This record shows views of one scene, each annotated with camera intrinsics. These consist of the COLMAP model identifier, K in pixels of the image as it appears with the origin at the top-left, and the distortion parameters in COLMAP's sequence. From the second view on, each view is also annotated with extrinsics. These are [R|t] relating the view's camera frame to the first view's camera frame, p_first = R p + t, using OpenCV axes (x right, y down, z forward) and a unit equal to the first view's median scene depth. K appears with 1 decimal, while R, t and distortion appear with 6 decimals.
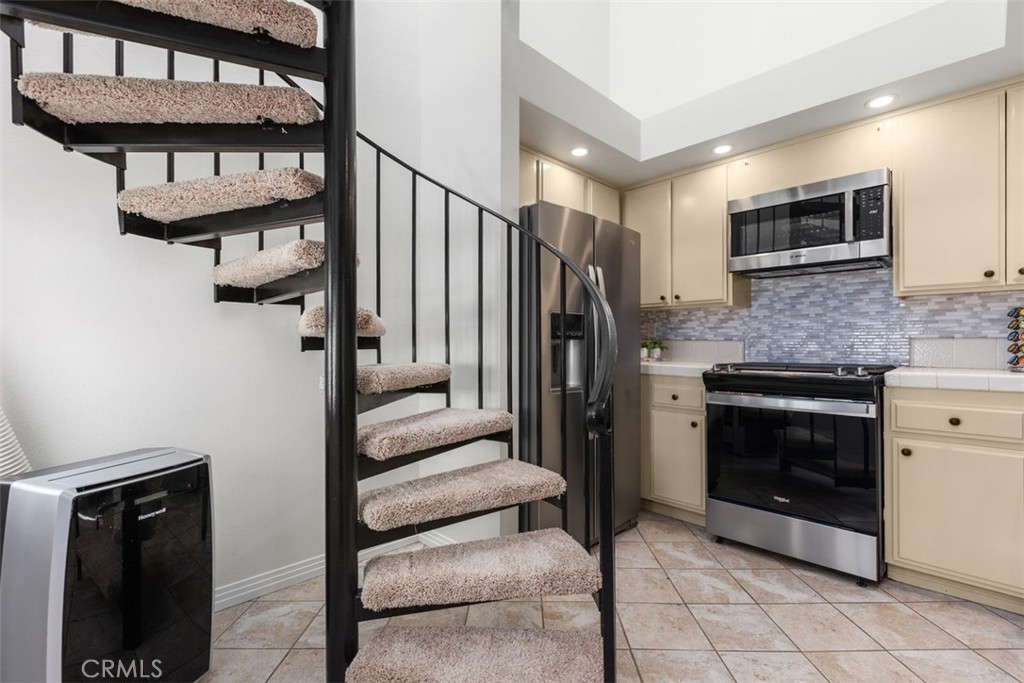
lens RADIAL K [[462.0, 0, 520.0], [0, 462.0, 345.6], [0, 0, 1]] dist [0.001161, -0.001449]
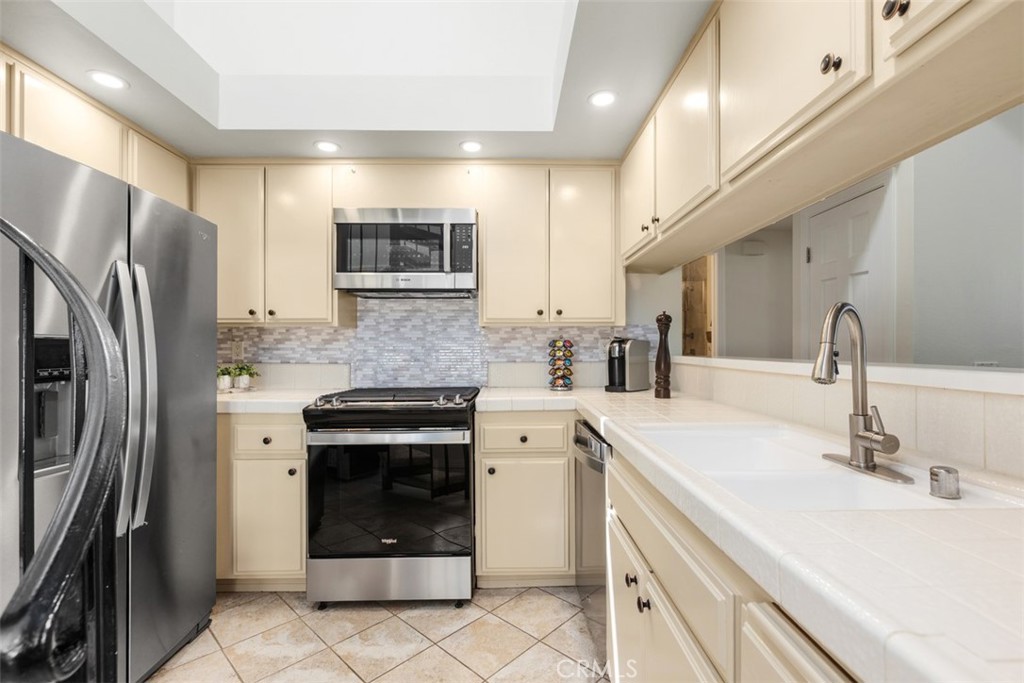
lens RADIAL K [[462.0, 0, 511.8], [0, 462.0, 344.7], [0, 0, 1]] dist [0.001161, -0.001449]
pose [[0.700121, 0.007175, 0.713988, 0.069140], [0.002533, 0.999918, -0.012532, -0.045224], [-0.714019, 0.010583, 0.700046, 0.160016]]
